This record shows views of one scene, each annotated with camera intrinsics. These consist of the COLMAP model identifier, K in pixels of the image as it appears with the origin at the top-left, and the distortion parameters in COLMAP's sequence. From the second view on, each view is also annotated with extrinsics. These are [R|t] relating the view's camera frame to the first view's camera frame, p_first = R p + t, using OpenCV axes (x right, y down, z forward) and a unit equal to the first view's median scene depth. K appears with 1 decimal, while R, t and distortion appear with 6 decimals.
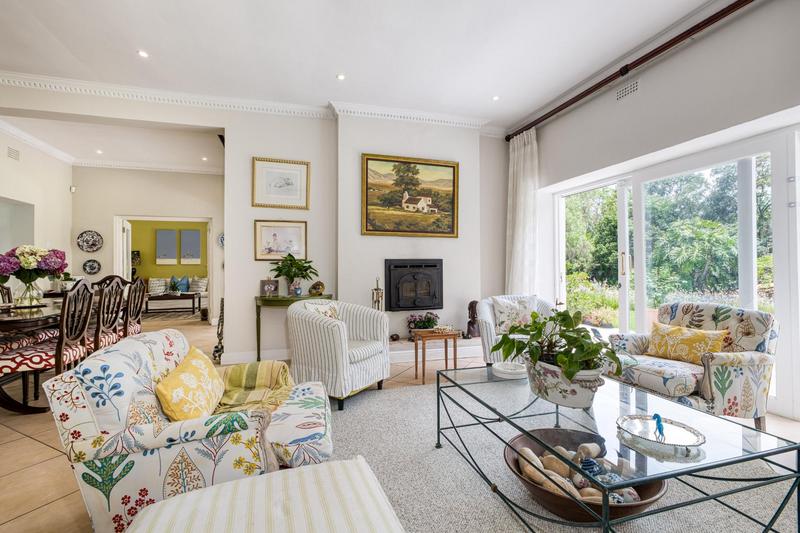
lens RADIAL K [[366.7, 0, 399.9], [0, 366.7, 265.5], [0, 0, 1]] dist [-0.002319, -0.000342]
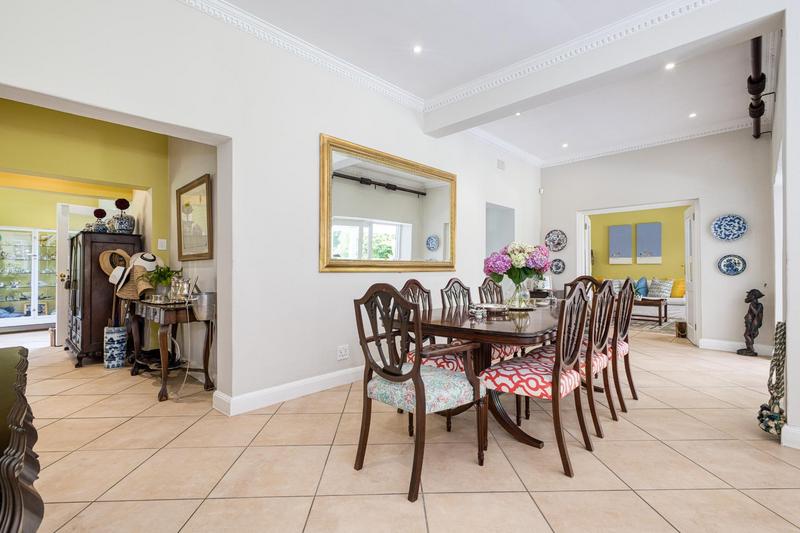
lens RADIAL K [[366.7, 0, 399.2], [0, 366.7, 266.1], [0, 0, 1]] dist [-0.002319, -0.000342]
pose [[0.480002, -0.001463, -0.877266, -0.334202], [0.002254, 0.999997, -0.000435, 0.004676], [0.877265, -0.001769, 0.480004, 0.282855]]
